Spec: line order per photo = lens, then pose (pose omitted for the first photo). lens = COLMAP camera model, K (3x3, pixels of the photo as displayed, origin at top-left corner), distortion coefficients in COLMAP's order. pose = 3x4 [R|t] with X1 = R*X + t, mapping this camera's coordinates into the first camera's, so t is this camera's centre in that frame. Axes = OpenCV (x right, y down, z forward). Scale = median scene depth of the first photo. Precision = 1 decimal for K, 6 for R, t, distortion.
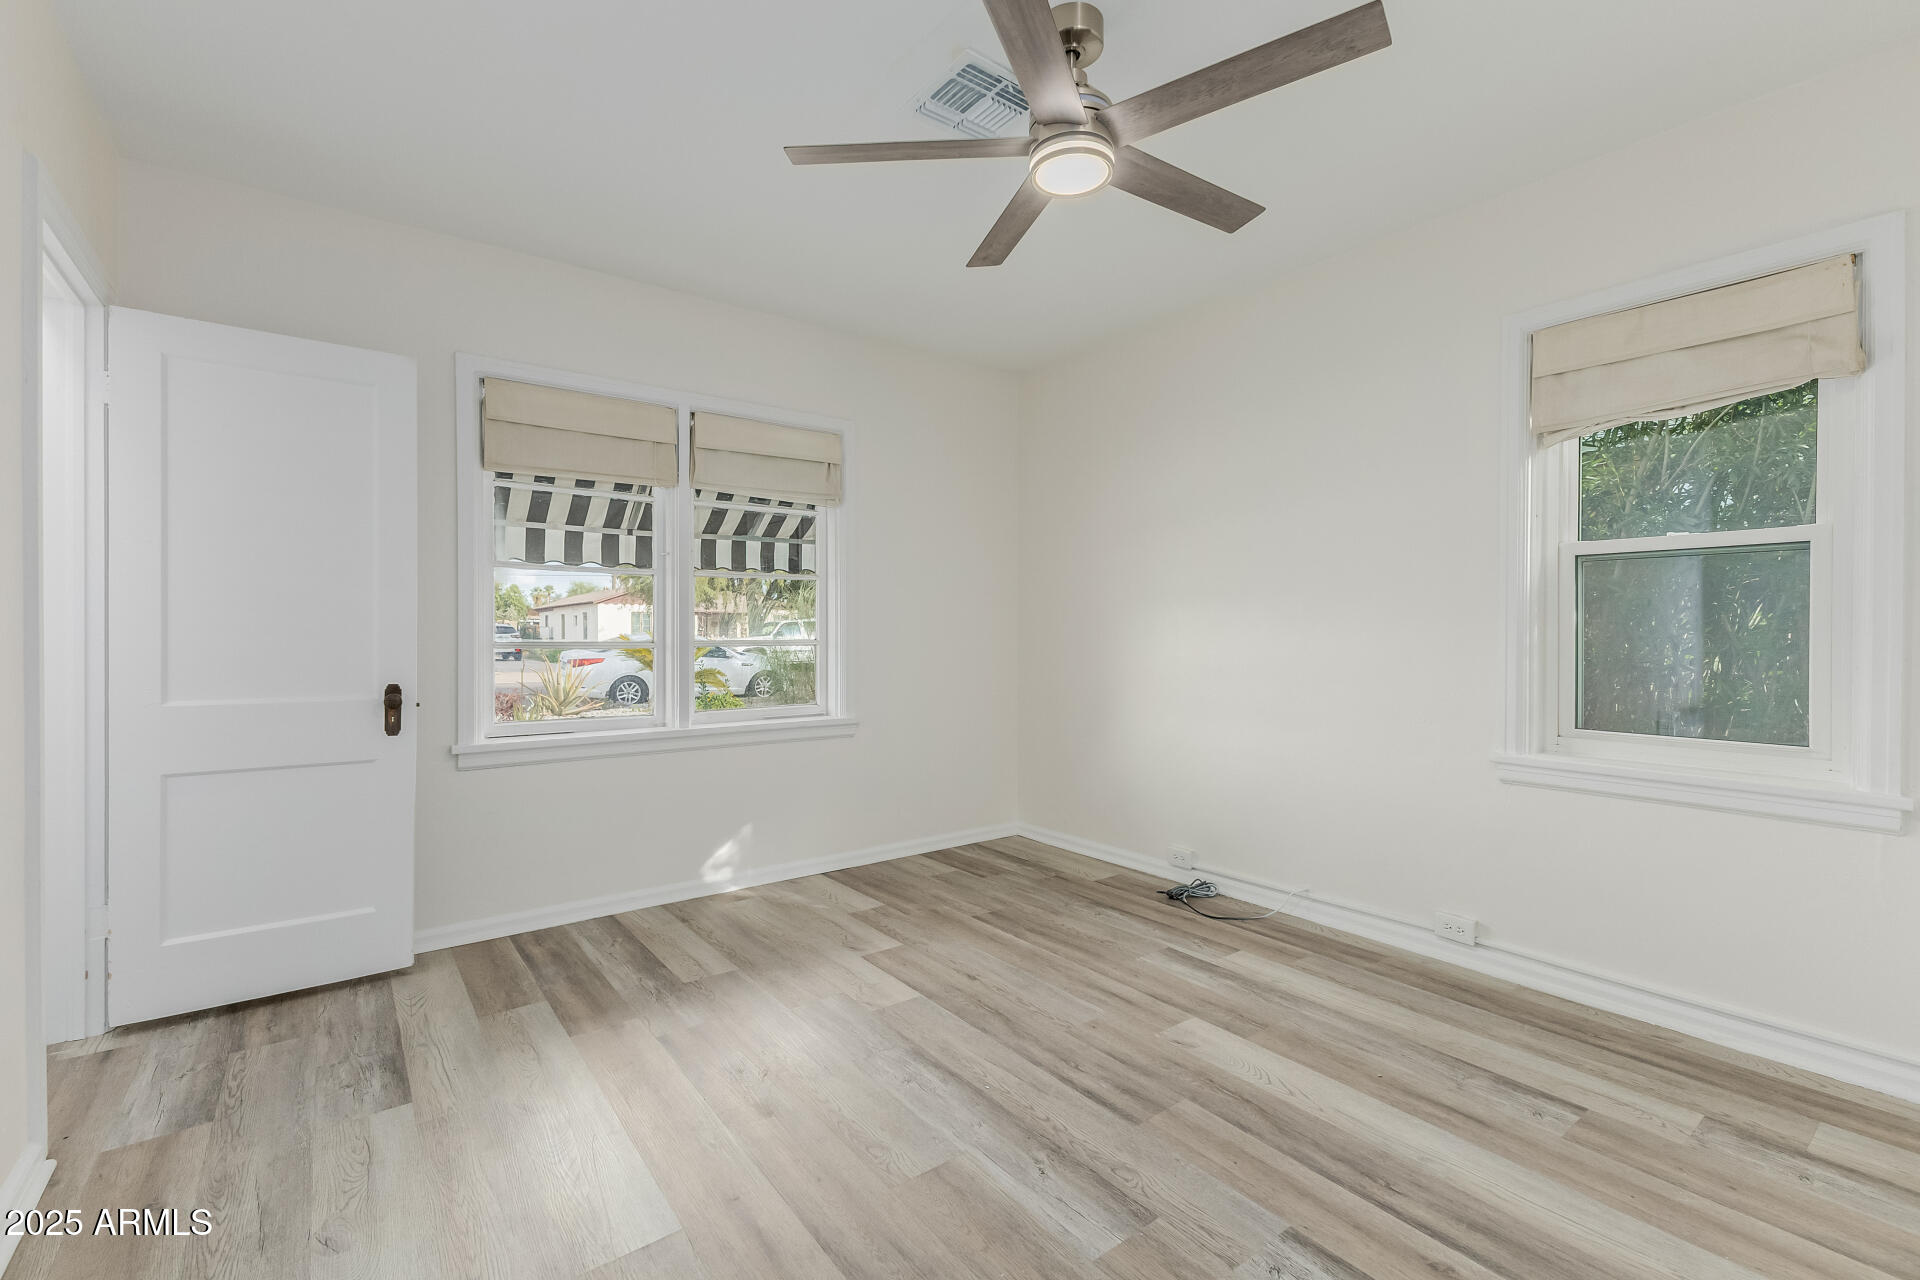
lens RADIAL K [[840.5, 0, 965.8], [0, 840.5, 637.4], [0, 0, 1]] dist [0.014569, -0.000226]
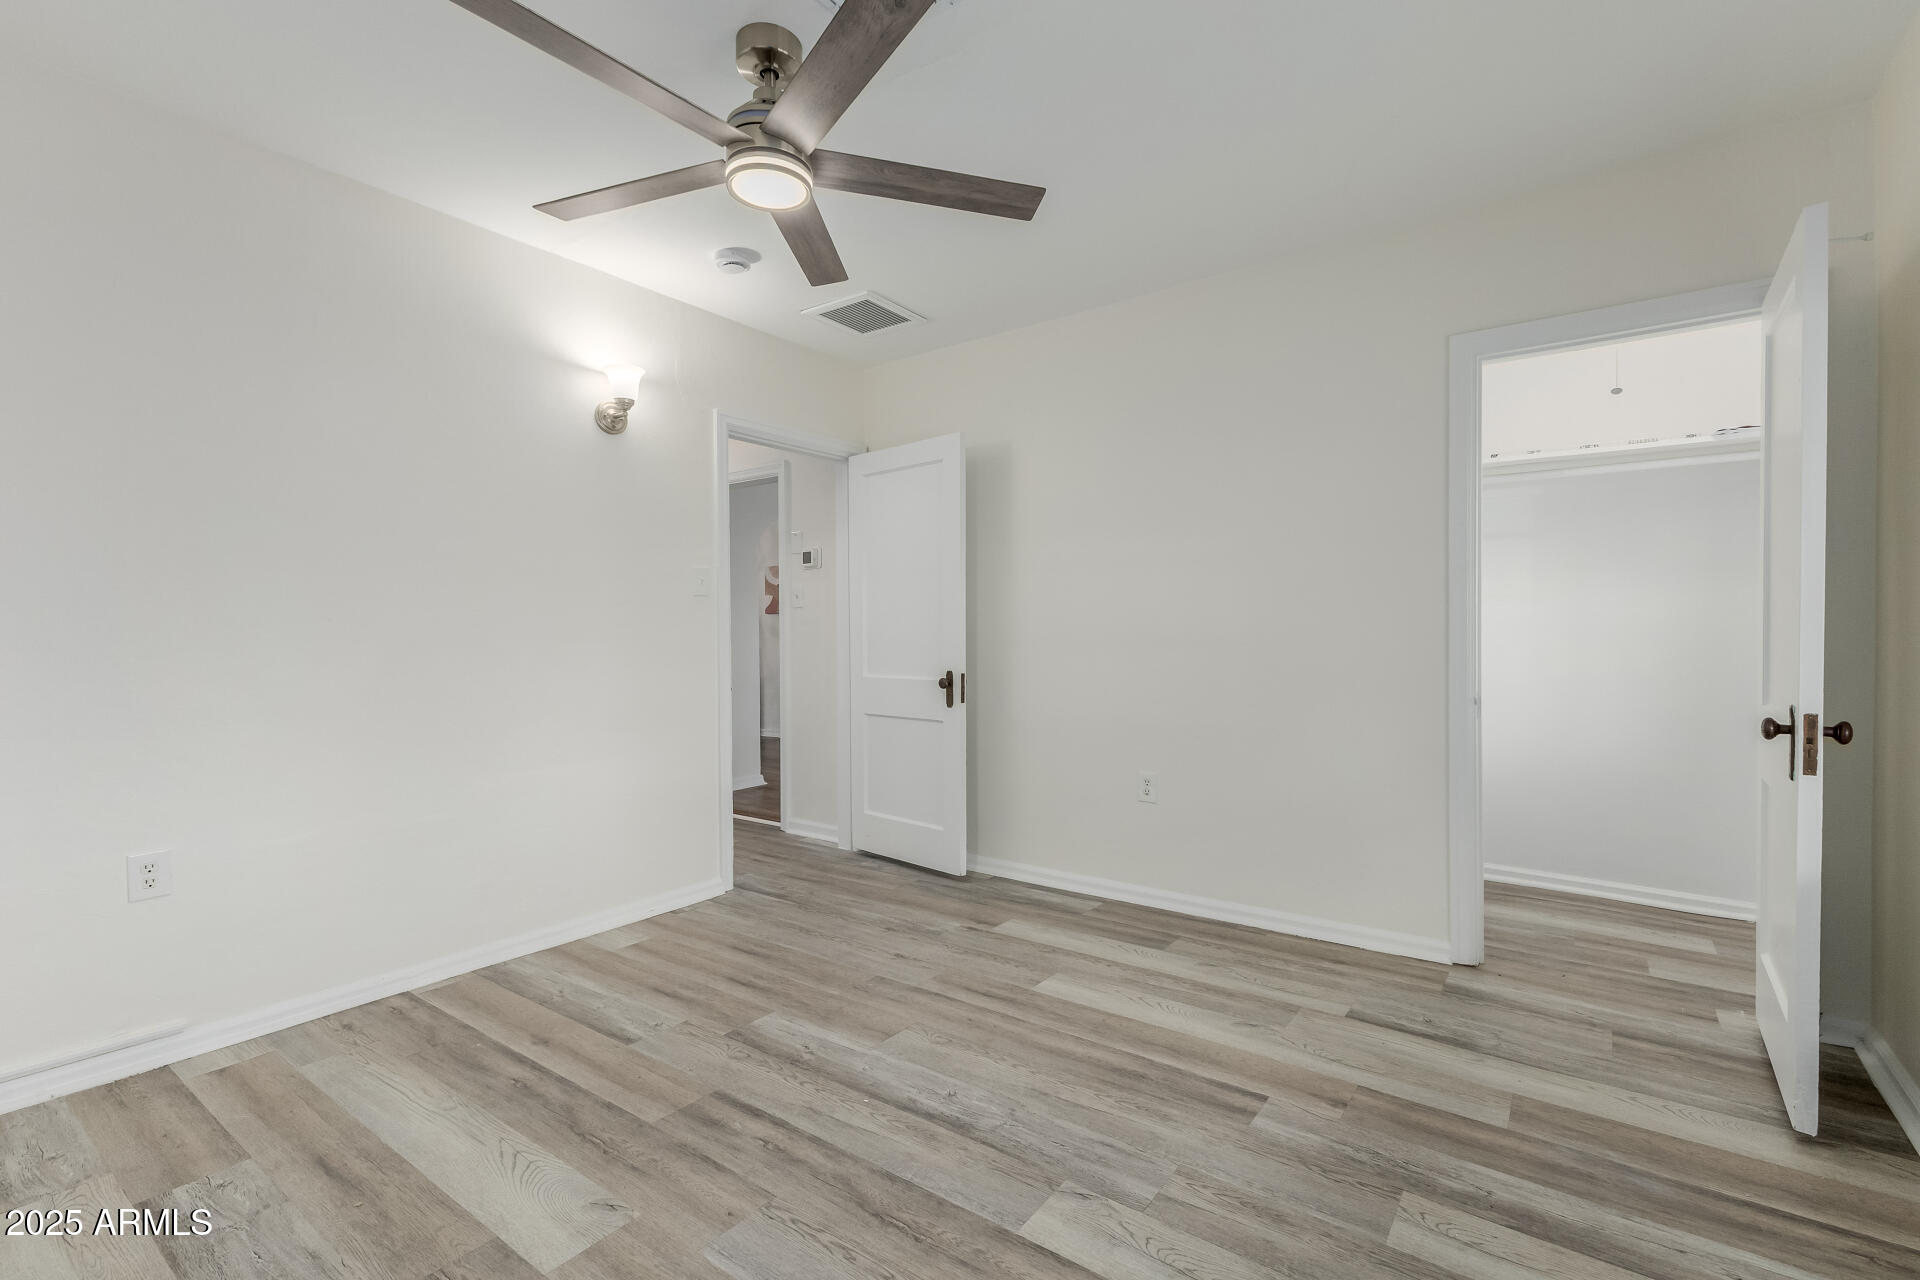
lens RADIAL K [[840.5, 0, 965.8], [0, 840.5, 637.4], [0, 0, 1]] dist [0.014569, -0.000226]
pose [[-0.959683, 0.008498, -0.280954, 0.182846], [0.006022, 0.999935, 0.009673, 0.002497], [0.281018, 0.007592, -0.959672, 1.968885]]
